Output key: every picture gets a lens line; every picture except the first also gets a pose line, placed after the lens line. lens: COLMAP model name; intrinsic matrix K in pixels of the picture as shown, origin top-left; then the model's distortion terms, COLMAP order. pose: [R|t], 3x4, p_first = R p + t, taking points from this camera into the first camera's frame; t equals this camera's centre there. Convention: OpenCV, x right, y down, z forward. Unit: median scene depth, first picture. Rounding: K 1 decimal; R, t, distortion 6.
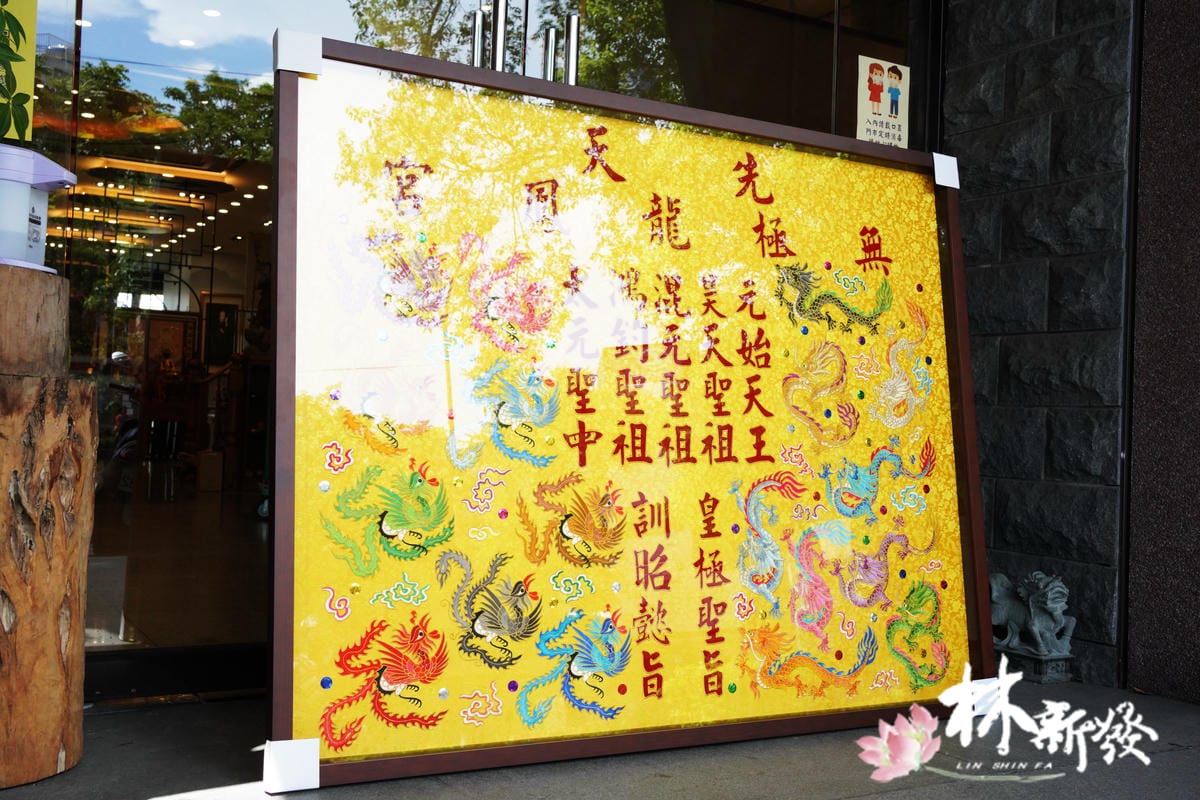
lens RADIAL K [[1213.4, 0, 596.2], [0, 1213.4, 386.9], [0, 0, 1]] dist [-0.030130, 0.153962]
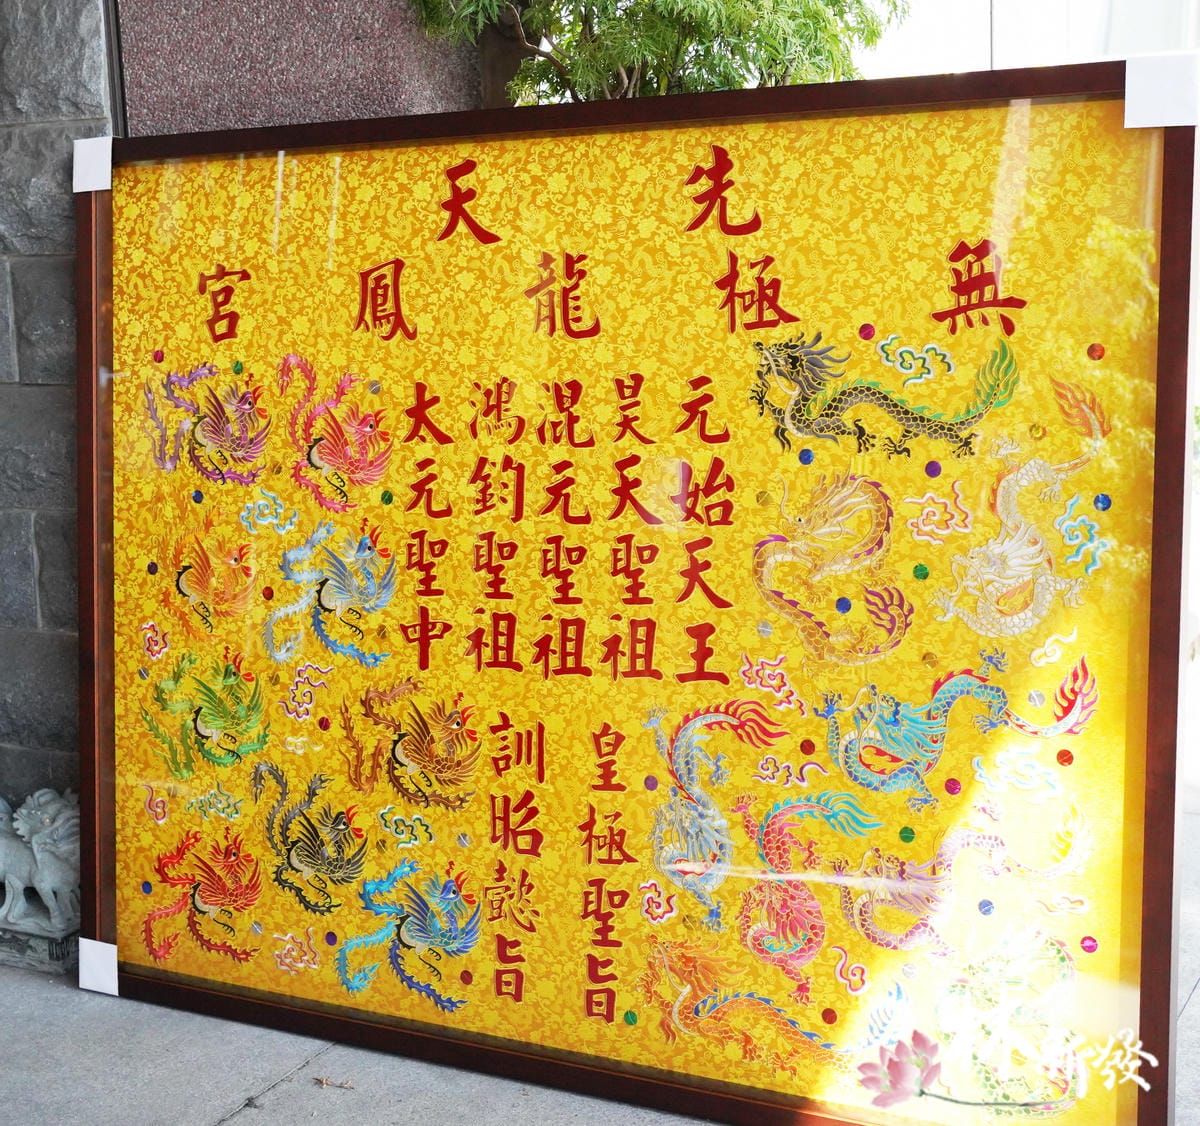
lens RADIAL K [[1794.5, 0, 600.1], [0, 1794.5, 494.6], [0, 0, 1]] dist [-0.020178, 0.035013]
pose [[0.556700, 0.077602, -0.827081, 0.894430], [0.106139, 0.980823, 0.163468, -0.194035], [0.823905, -0.178788, 0.537787, 0.515169]]
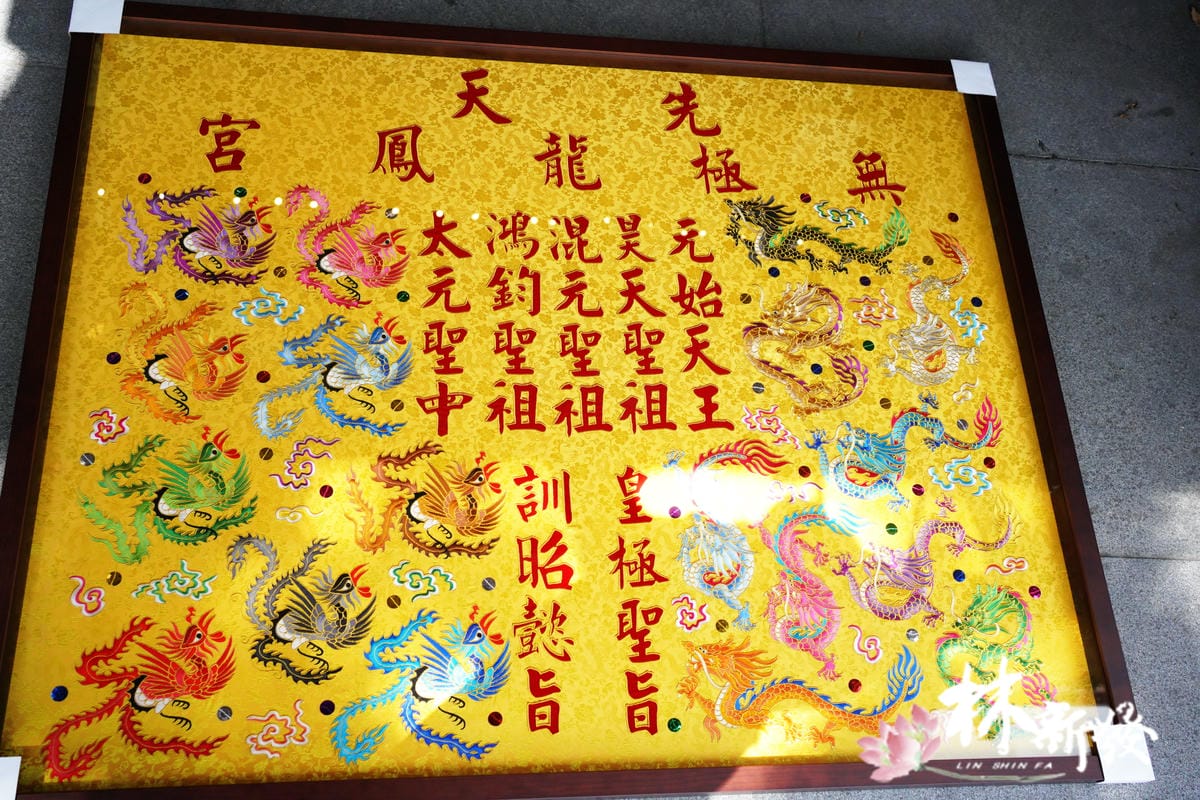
lens RADIAL K [[1213.4, 0, 596.2], [0, 1213.4, 386.9], [0, 0, 1]] dist [-0.030130, 0.153962]
pose [[0.943985, -0.153936, -0.291885, 0.308440], [0.076132, 0.962260, -0.261264, 0.241442], [0.321087, 0.224408, 0.920078, 0.290592]]
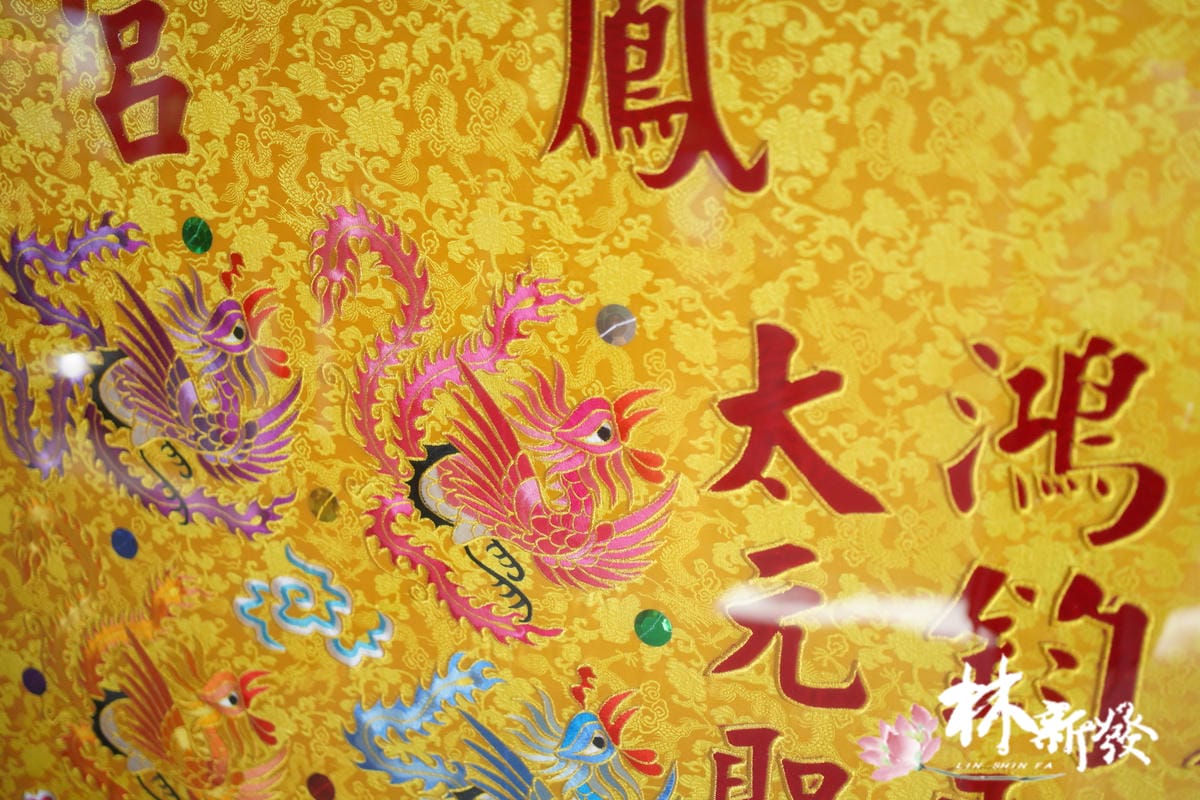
lens RADIAL K [[1213.4, 0, 596.2], [0, 1213.4, 386.9], [0, 0, 1]] dist [-0.030130, 0.153962]
pose [[0.634206, 0.247268, -0.732558, 0.128518], [0.100411, 0.913115, 0.395144, -0.181968], [0.766616, -0.324159, 0.554275, 0.840602]]
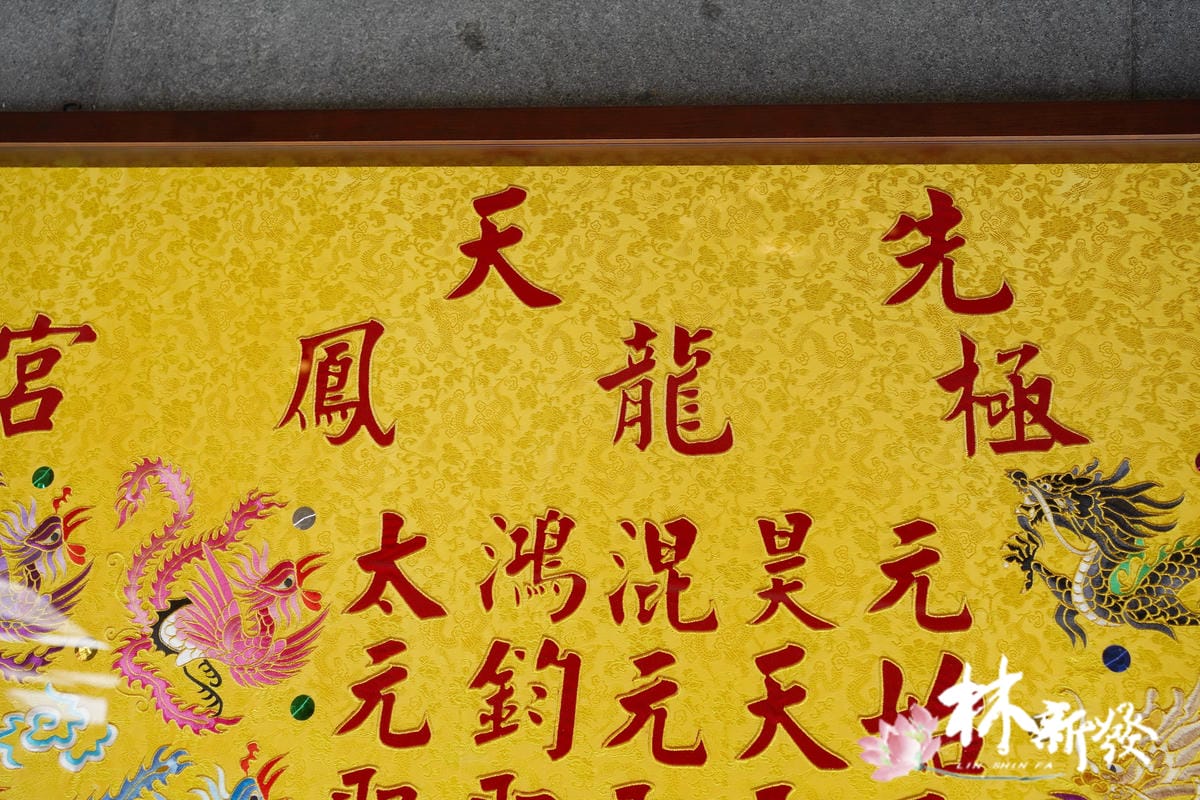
lens RADIAL K [[1301.2, 0, 600.0], [0, 1301.2, 400.0], [0, 0, 1]] dist [-0.029618, 0.150488]
pose [[0.801794, -0.104856, -0.588329, 0.306263], [0.002564, 0.985081, -0.172073, -0.061083], [0.597595, 0.136459, 0.790101, 0.678351]]
